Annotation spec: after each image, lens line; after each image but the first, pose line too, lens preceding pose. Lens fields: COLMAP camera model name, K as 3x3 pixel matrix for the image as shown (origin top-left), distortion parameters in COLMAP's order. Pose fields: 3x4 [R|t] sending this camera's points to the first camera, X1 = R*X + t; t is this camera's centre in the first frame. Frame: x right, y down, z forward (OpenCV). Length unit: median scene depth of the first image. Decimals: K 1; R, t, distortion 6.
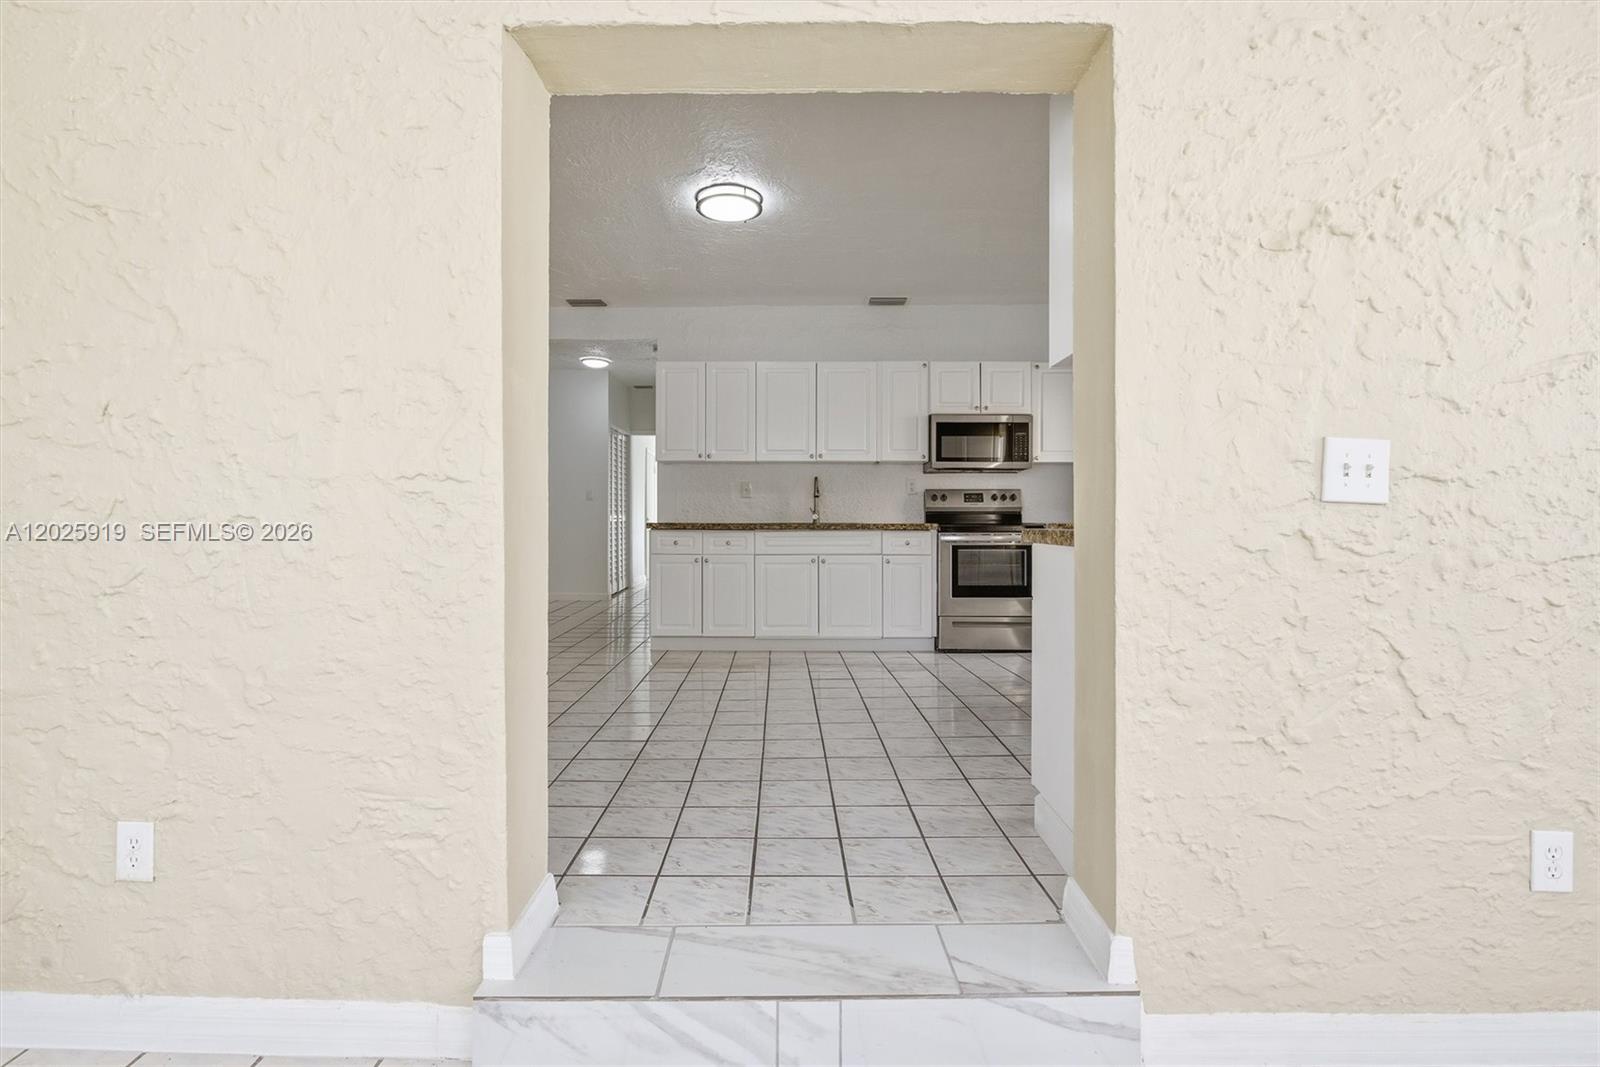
lens RADIAL K [[770.7, 0, 787.8], [0, 770.7, 529.8], [0, 0, 1]] dist [-0.016215, 0.003223]
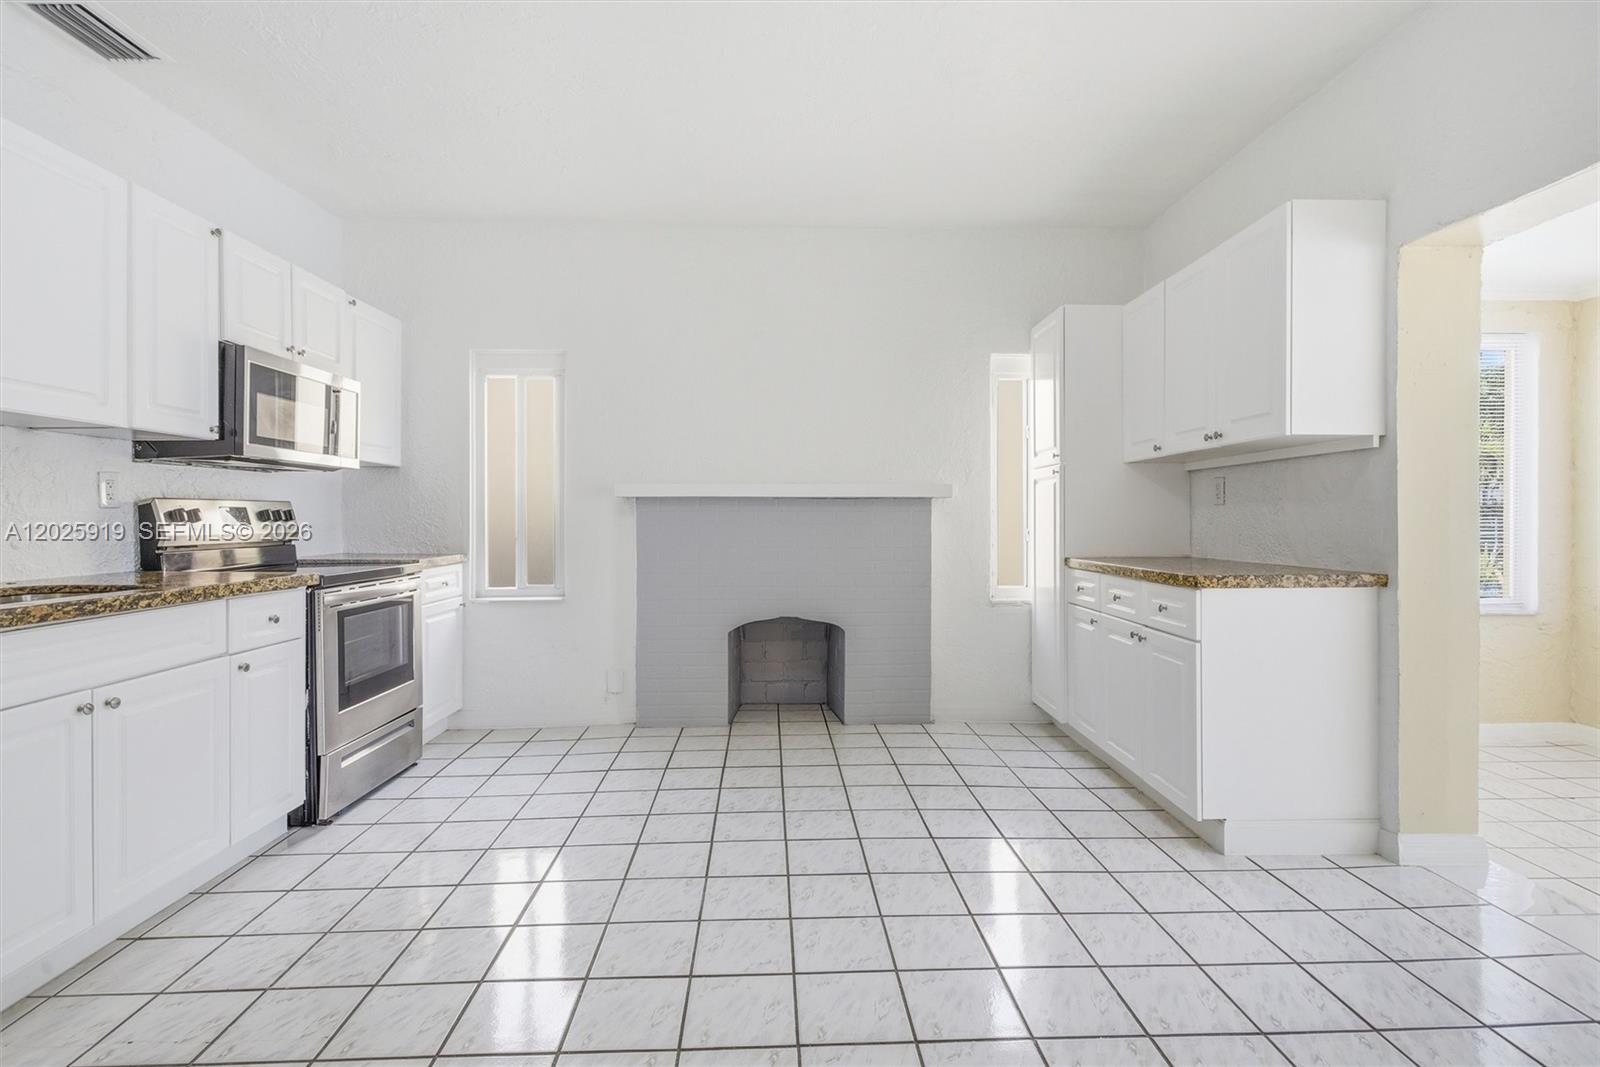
lens RADIAL K [[770.7, 0, 802.4], [0, 770.7, 525.7], [0, 0, 1]] dist [-0.016215, 0.003223]
pose [[-0.037358, -0.011317, 0.999238, -0.297994], [0.012090, 0.999858, 0.011776, -0.038398], [-0.999229, 0.012520, -0.037216, 0.668563]]
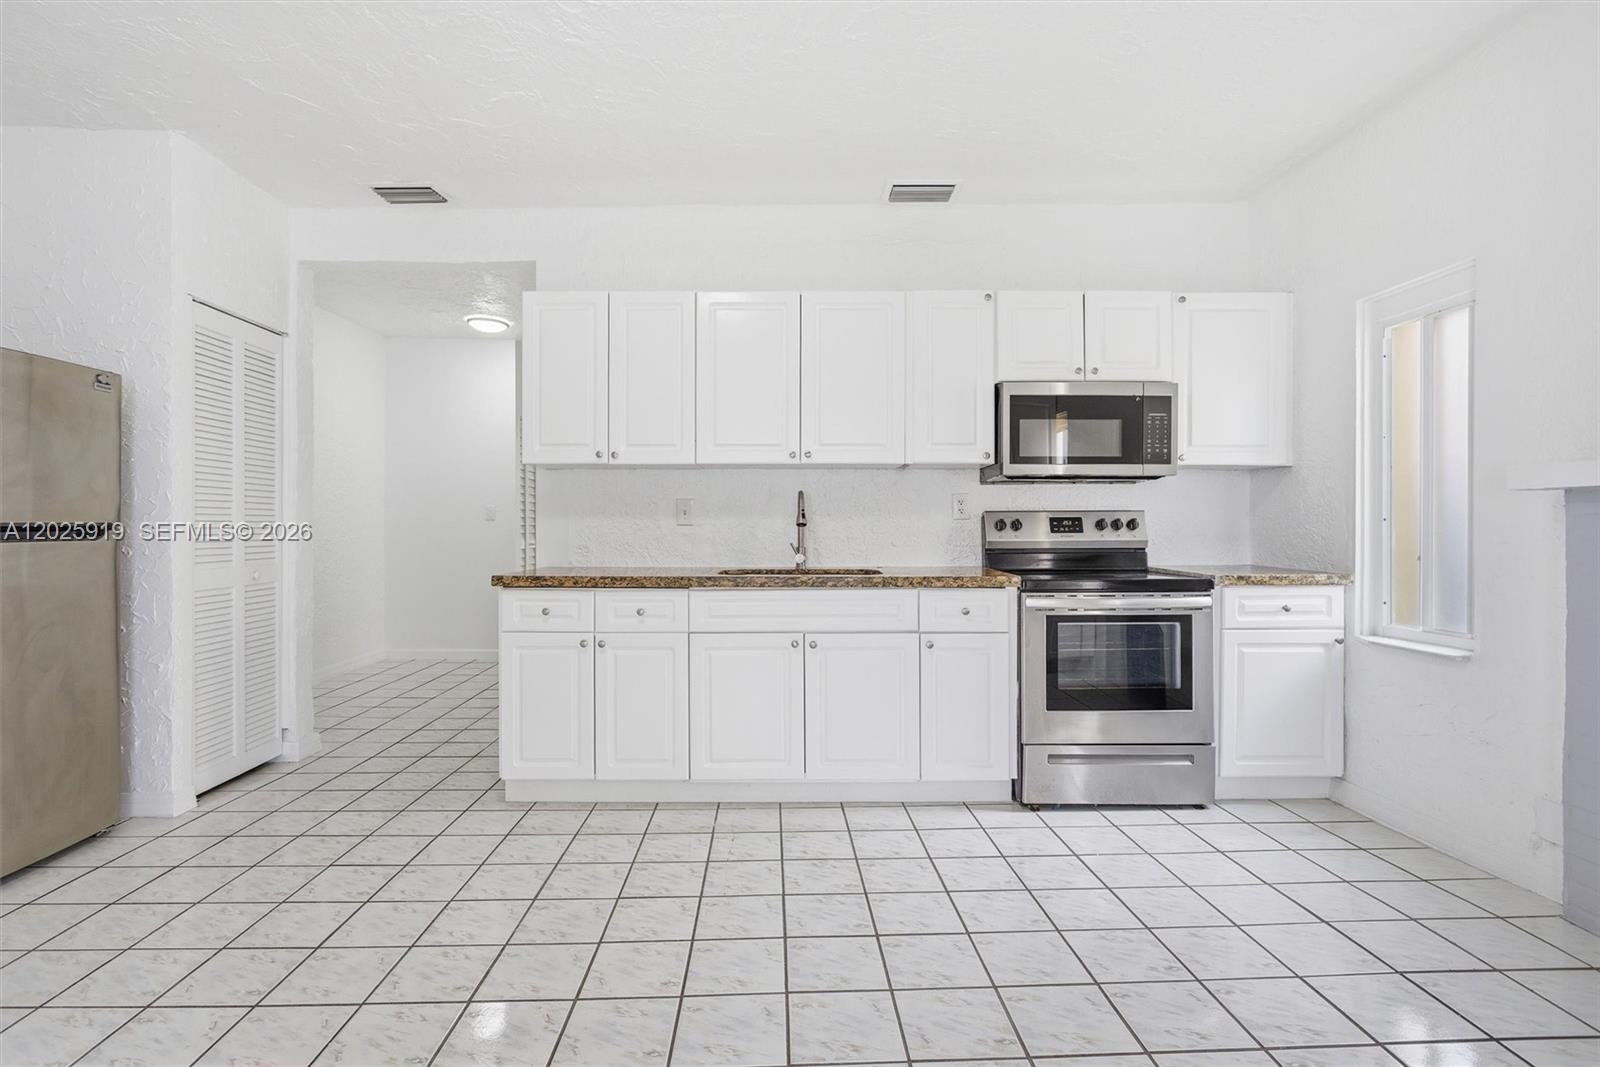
lens RADIAL K [[770.7, 0, 794.3], [0, 770.7, 531.3], [0, 0, 1]] dist [-0.016215, 0.003223]
pose [[0.999850, -0.002340, 0.017144, 0.022418], [0.002413, 0.999988, -0.004233, -0.036450], [-0.017133, 0.004274, 0.999844, 0.429442]]
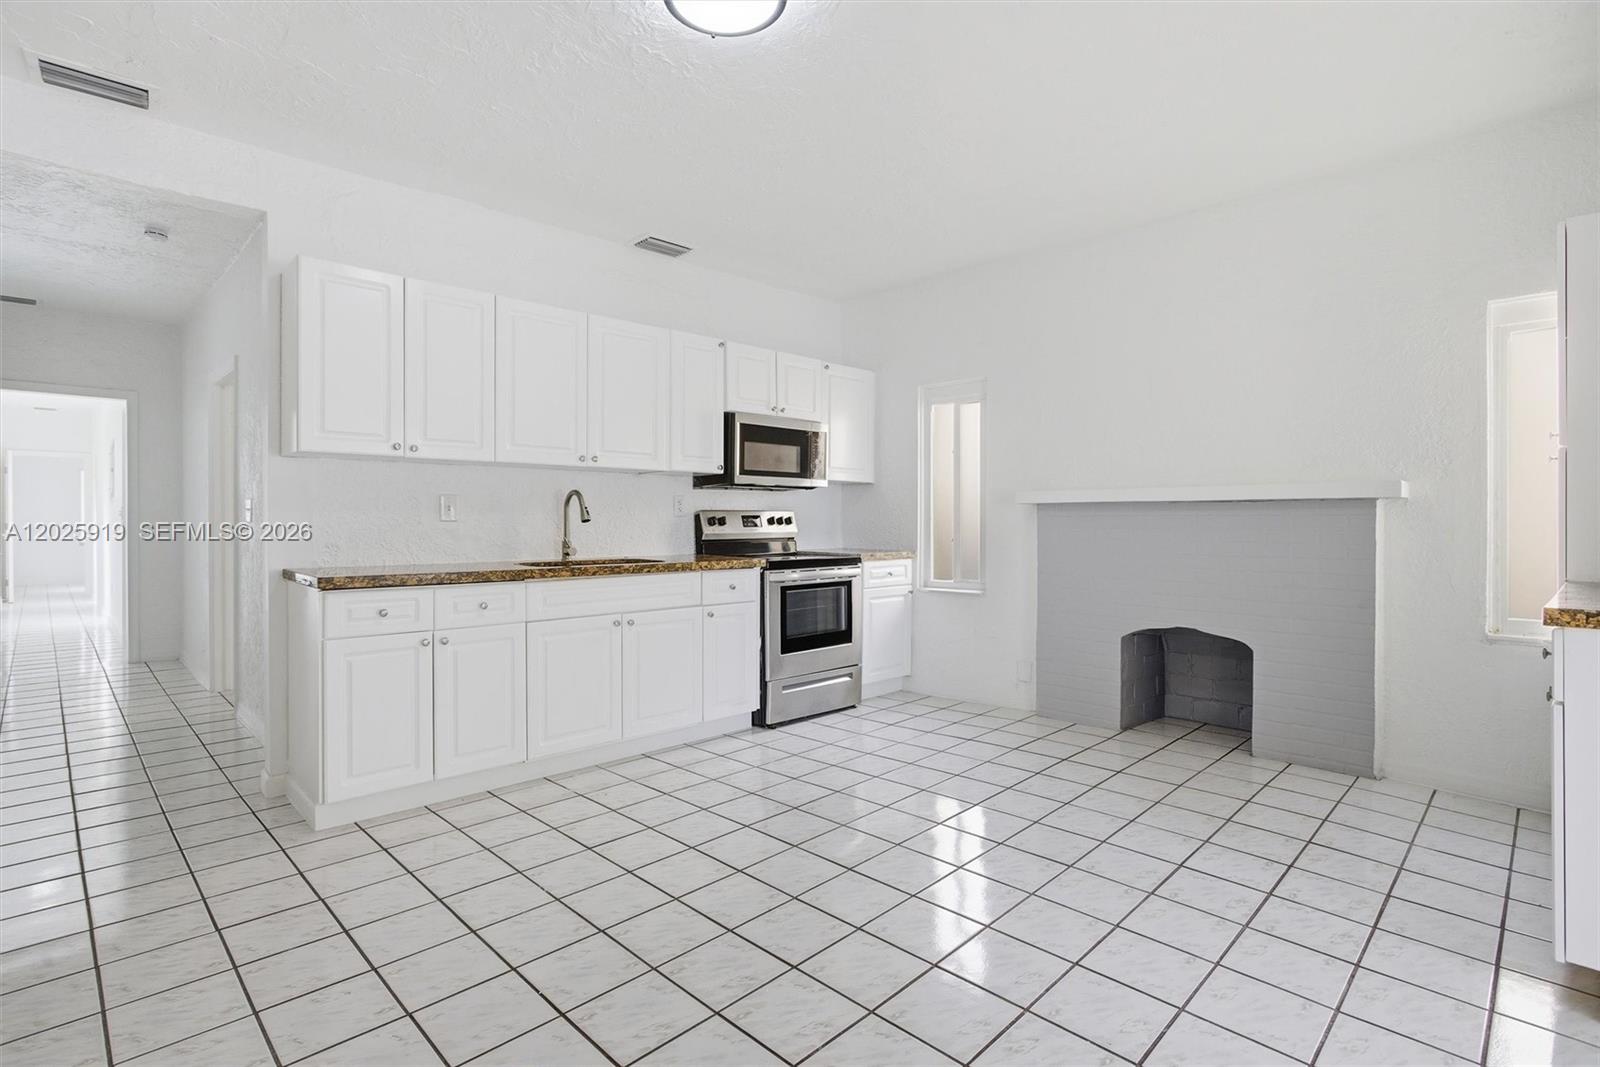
lens RADIAL K [[770.7, 0, 791.2], [0, 770.7, 529.0], [0, 0, 1]] dist [-0.016215, 0.003223]
pose [[0.715475, -0.008502, 0.698587, -0.297338], [0.009446, 0.999952, 0.002496, -0.036846], [-0.698575, 0.004813, 0.715521, 0.421433]]
